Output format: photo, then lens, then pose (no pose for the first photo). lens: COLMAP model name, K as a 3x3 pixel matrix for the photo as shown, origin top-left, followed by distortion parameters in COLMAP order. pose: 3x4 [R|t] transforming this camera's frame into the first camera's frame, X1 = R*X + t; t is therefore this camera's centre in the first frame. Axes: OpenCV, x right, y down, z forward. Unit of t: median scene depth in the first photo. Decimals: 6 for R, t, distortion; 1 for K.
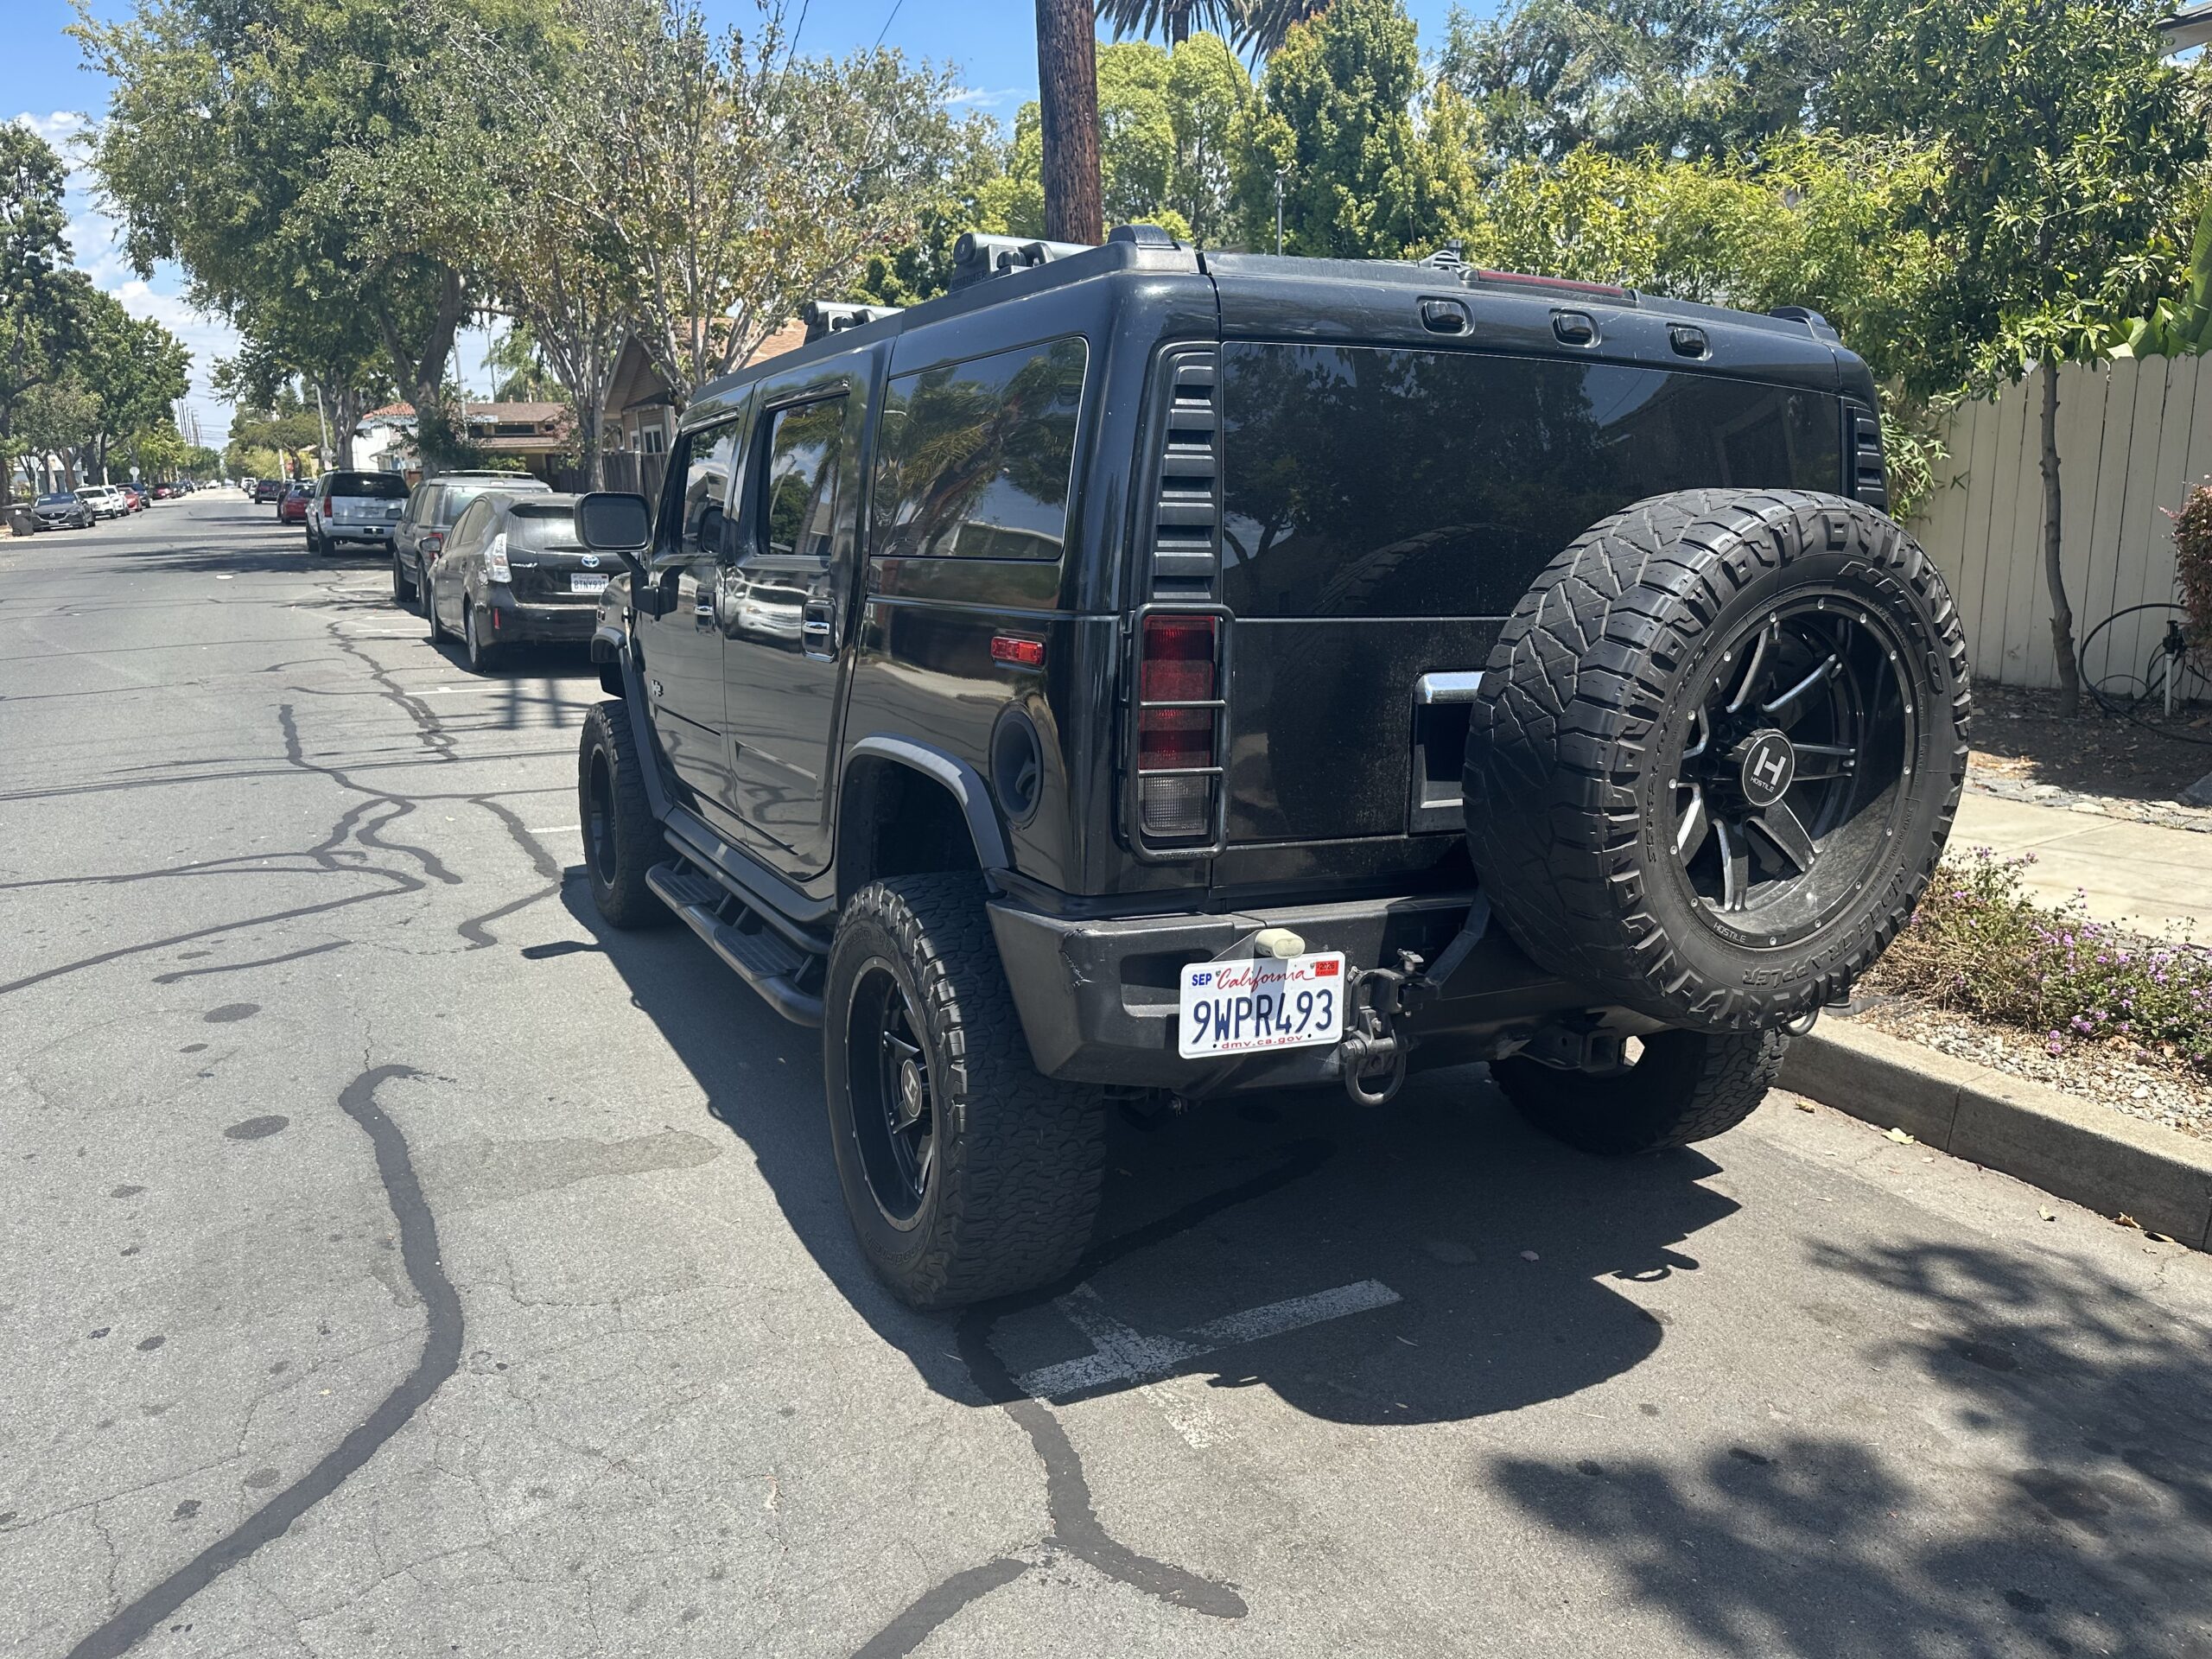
lens RADIAL K [[1558.1, 0, 1118.9], [0, 1558.1, 854.4], [0, 0, 1]] dist [0.025228, -0.024659]
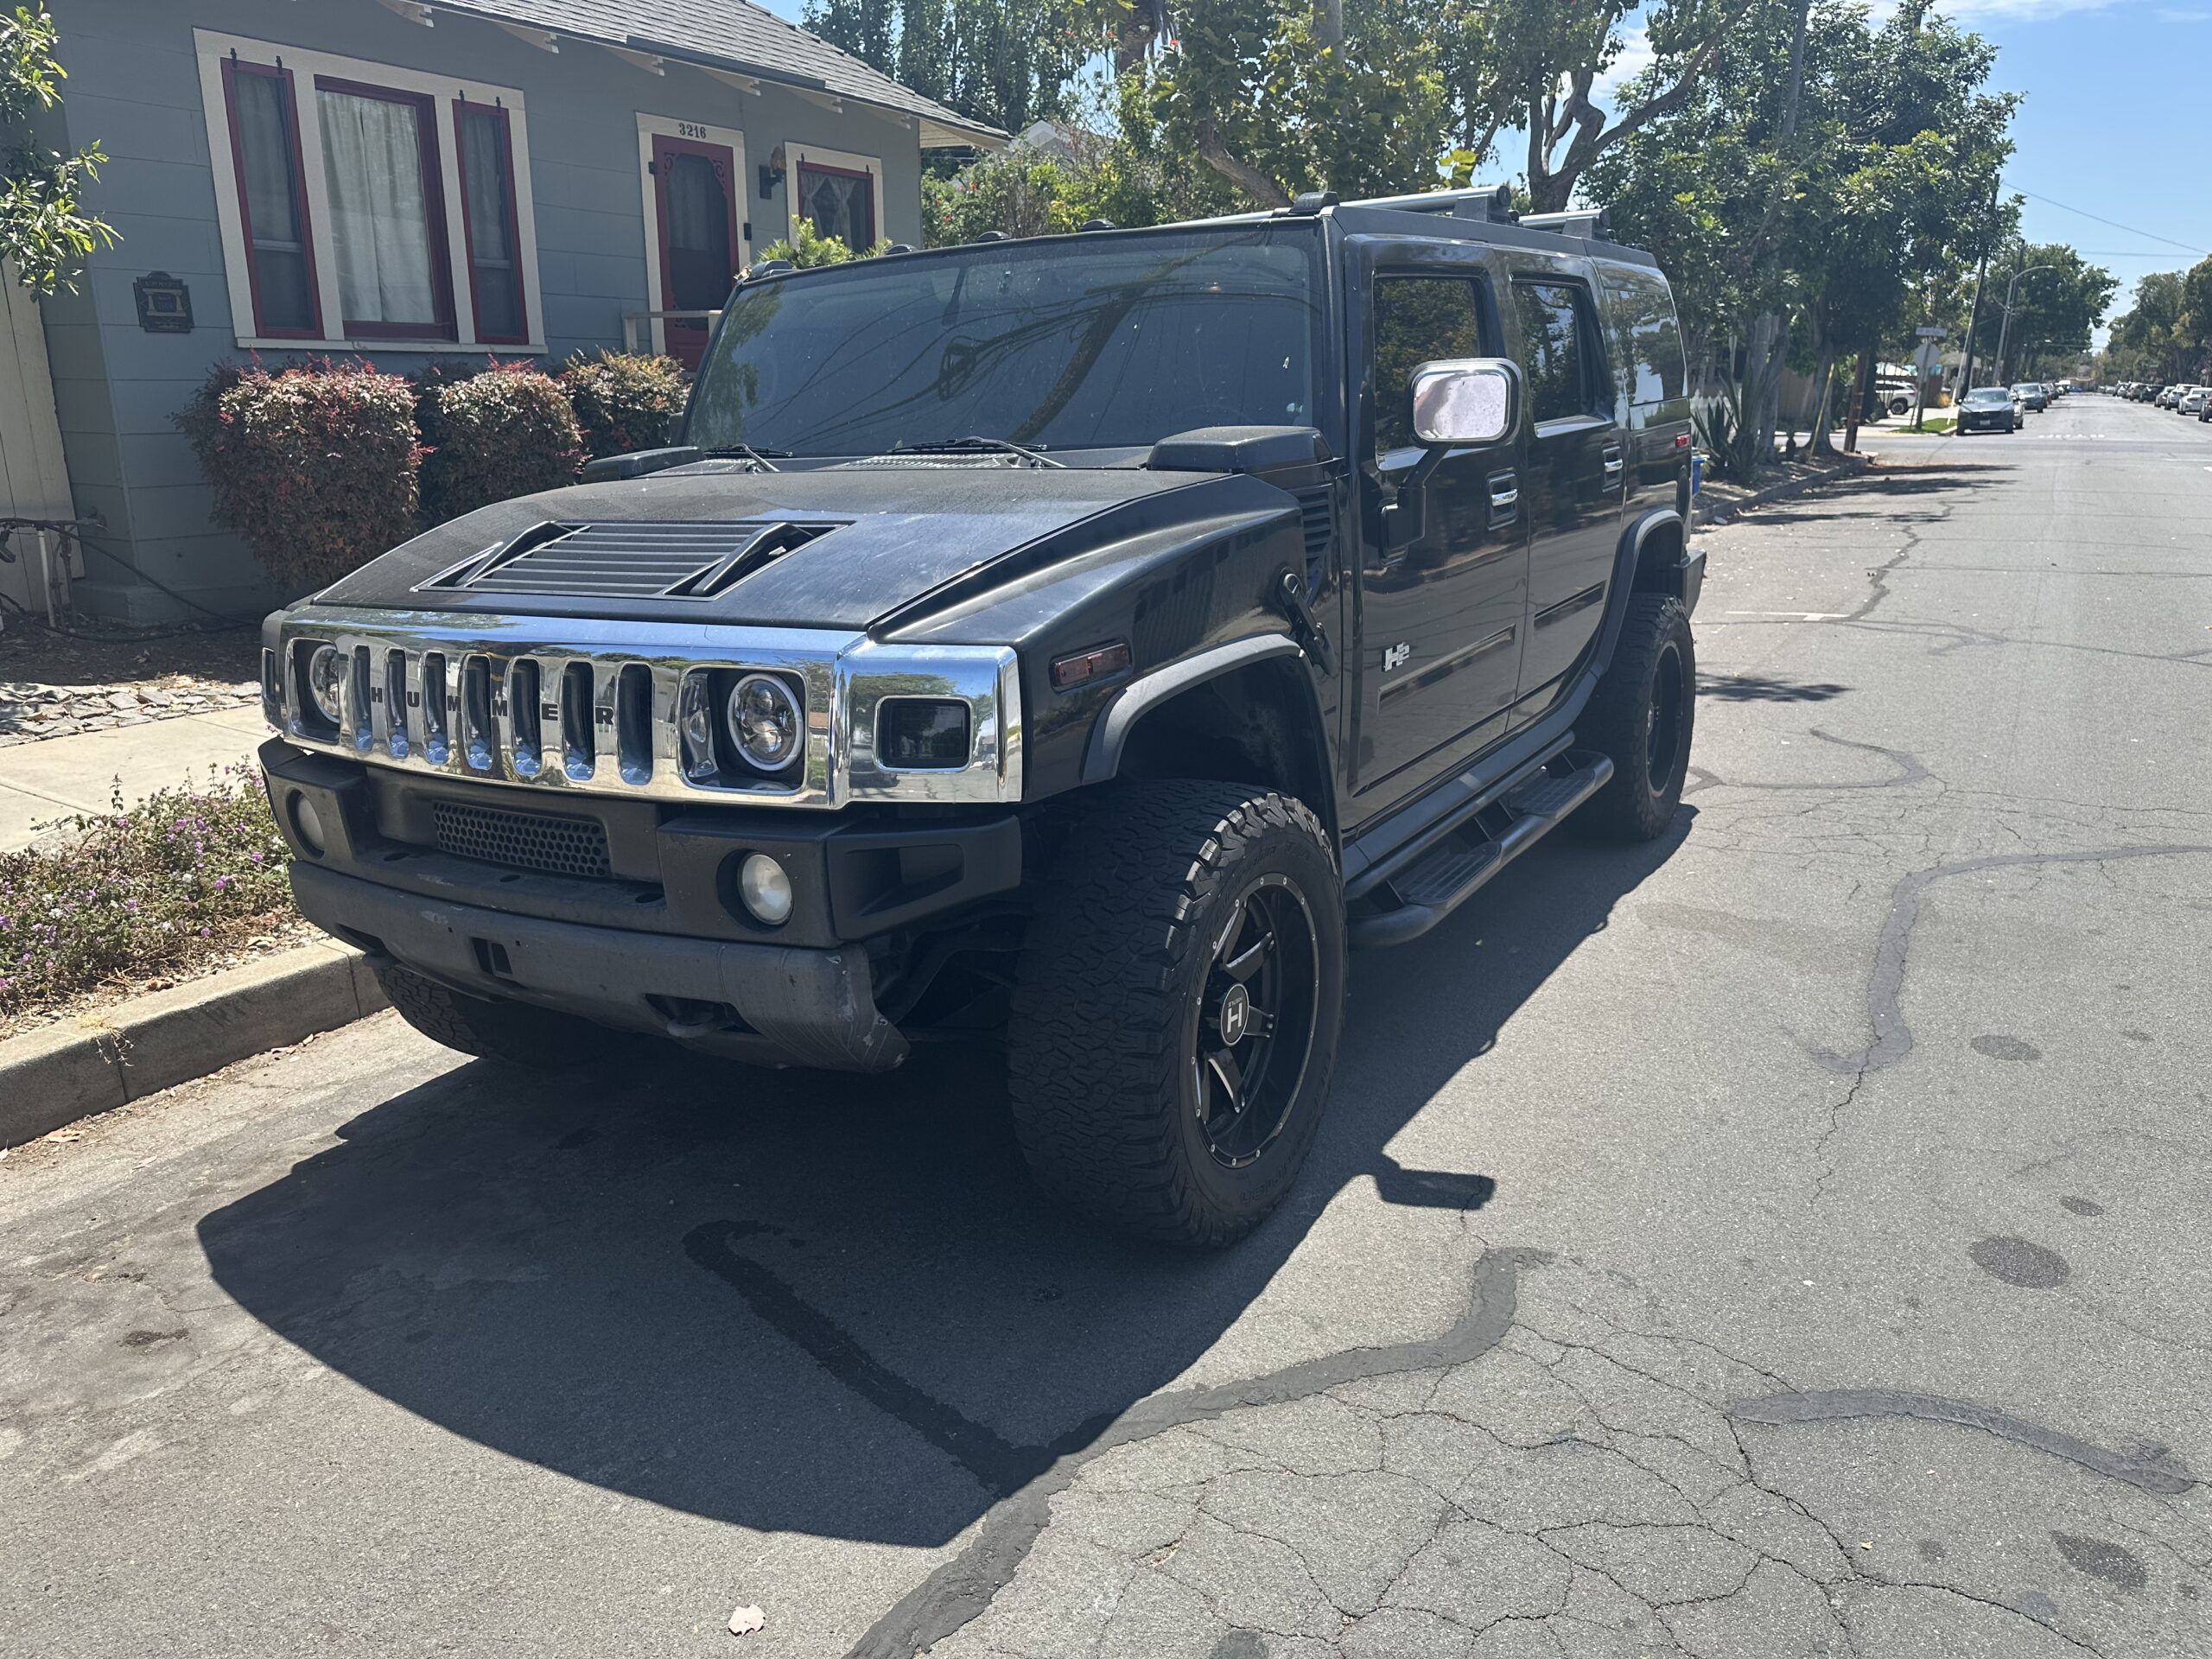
lens RADIAL K [[1558.1, 0, 1105.9], [0, 1558.1, 820.5], [0, 0, 1]] dist [0.025228, -0.024659]
pose [[-0.502130, -0.221706, 0.835890, -1.303100], [0.210210, 0.906298, 0.366656, -0.506528], [-0.838855, 0.359821, -0.408475, 2.253010]]
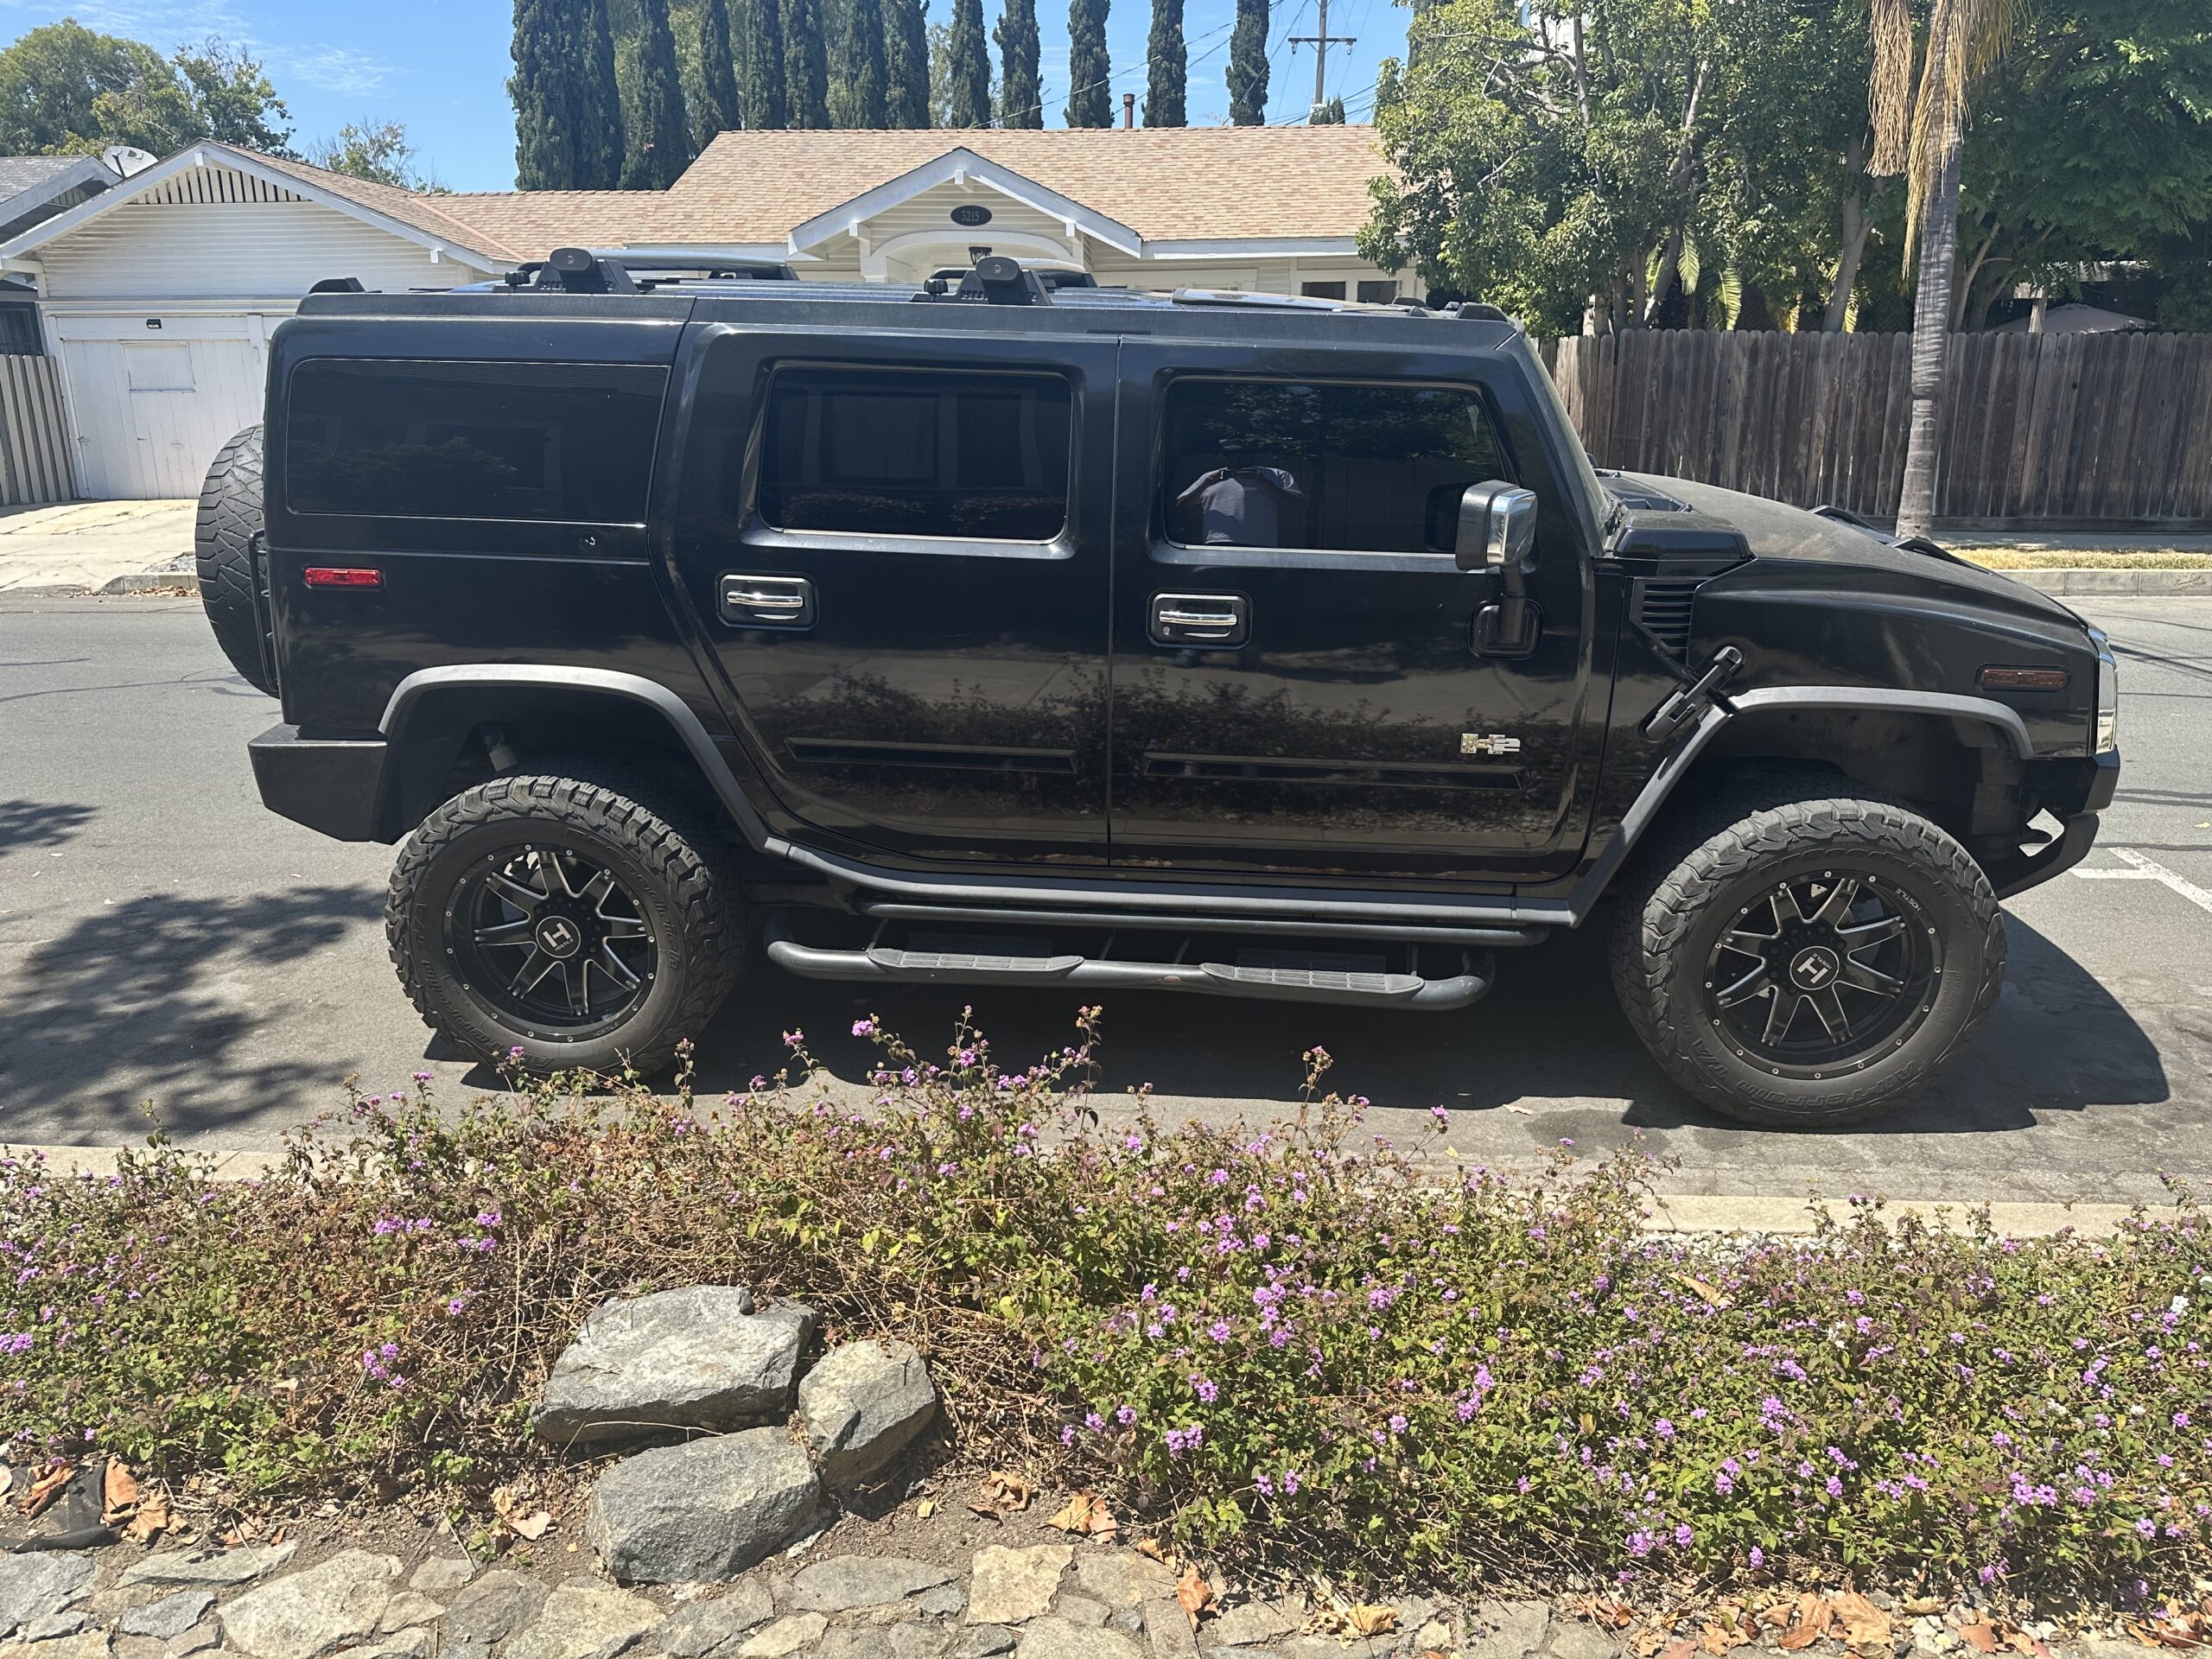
lens RADIAL K [[1558.1, 0, 1125.8], [0, 1558.1, 807.3], [0, 0, 1]] dist [0.025228, -0.024659]
pose [[-0.532816, 0.245016, -0.809984, 1.188464], [-0.187033, 0.899398, 0.395096, -0.581870], [0.825304, 0.362007, -0.433387, 2.193120]]
